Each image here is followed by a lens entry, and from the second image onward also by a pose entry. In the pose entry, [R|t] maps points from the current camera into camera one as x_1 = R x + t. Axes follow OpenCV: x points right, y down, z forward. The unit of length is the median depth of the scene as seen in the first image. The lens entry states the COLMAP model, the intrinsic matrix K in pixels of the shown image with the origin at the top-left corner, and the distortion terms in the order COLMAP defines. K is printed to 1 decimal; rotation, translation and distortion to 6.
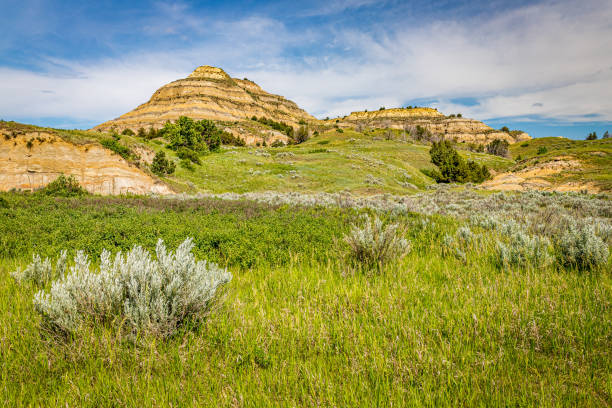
lens RADIAL K [[1113.1, 0, 306.0], [0, 1113.1, 204.0], [0, 0, 1]] dist [0.052588, 0.139531]
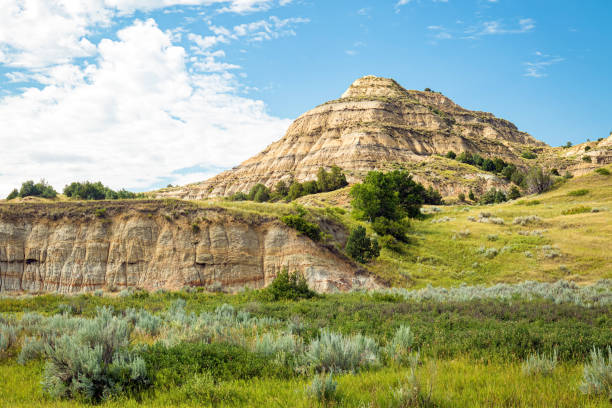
lens RADIAL K [[1113.1, 0, 306.0], [0, 1113.1, 204.0], [0, 0, 1]] dist [0.052588, 0.139531]
pose [[0.948923, -0.054490, -0.310766, 0.066945], [0.022553, 0.994168, -0.105453, 0.013150], [0.314700, 0.093059, 0.944618, 0.387253]]
